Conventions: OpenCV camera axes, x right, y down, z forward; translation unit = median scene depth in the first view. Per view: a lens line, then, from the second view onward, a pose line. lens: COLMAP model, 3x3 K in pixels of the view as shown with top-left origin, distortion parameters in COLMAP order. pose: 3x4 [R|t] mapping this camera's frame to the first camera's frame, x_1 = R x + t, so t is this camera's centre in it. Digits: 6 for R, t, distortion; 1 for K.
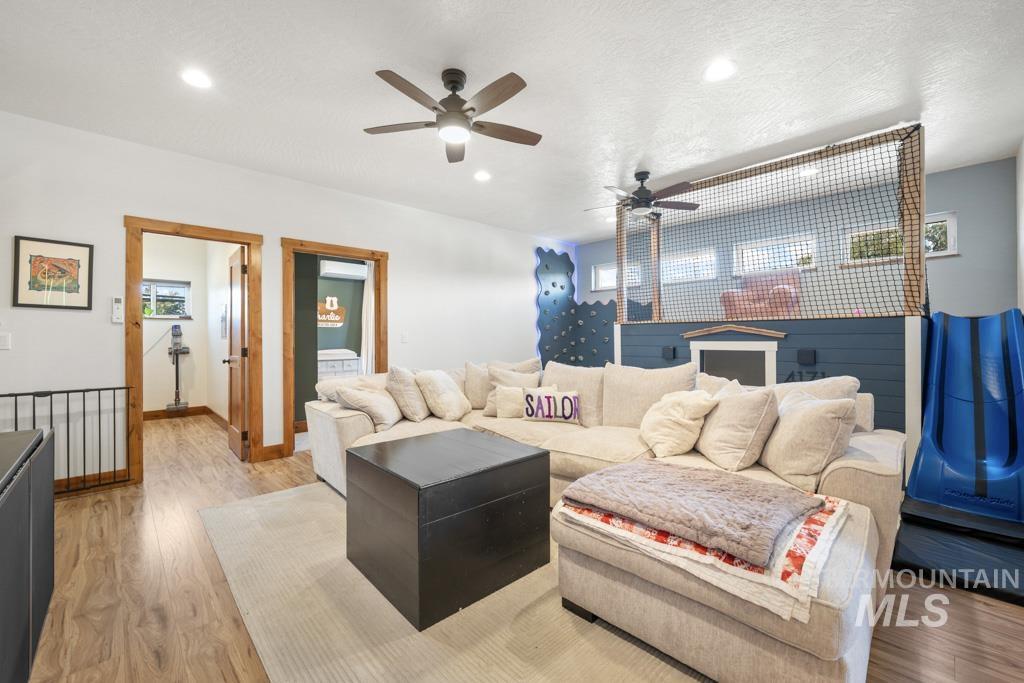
lens RADIAL K [[411.7, 0, 511.1], [0, 411.7, 336.3], [0, 0, 1]] dist [-0.003105, -0.000617]
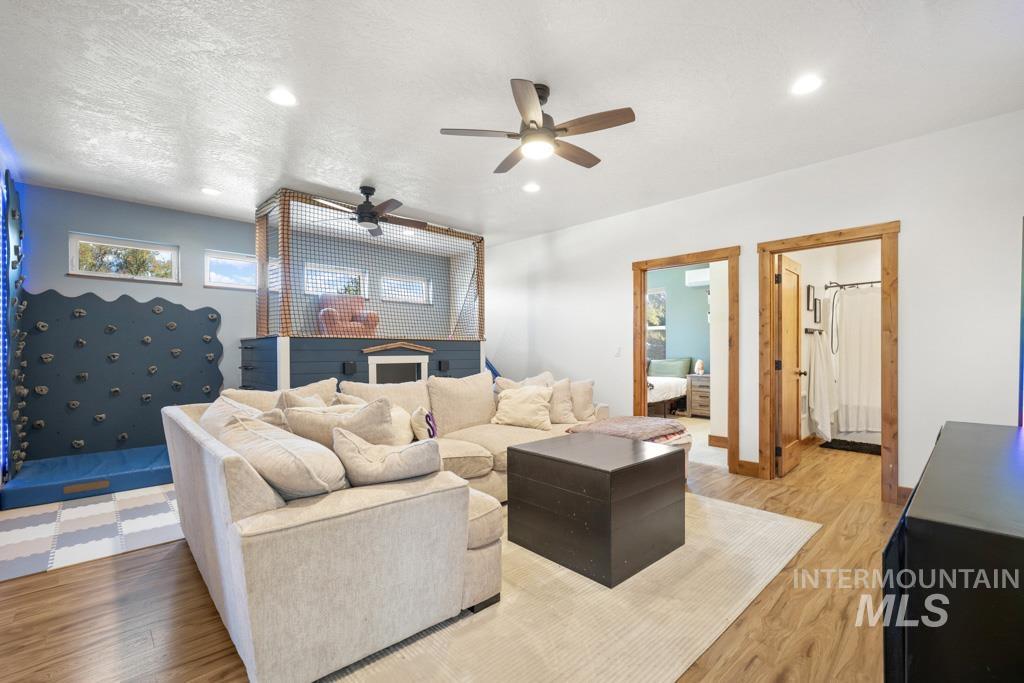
lens RADIAL K [[432.5, 0, 509.8], [0, 432.5, 349.8], [0, 0, 1]] dist [-0.003466, 0.000069]
pose [[0.021756, 0.010021, 0.999713, -1.431724], [-0.000605, 0.999950, -0.010010, 0.013530], [-0.999763, -0.000387, 0.021761, 1.253456]]
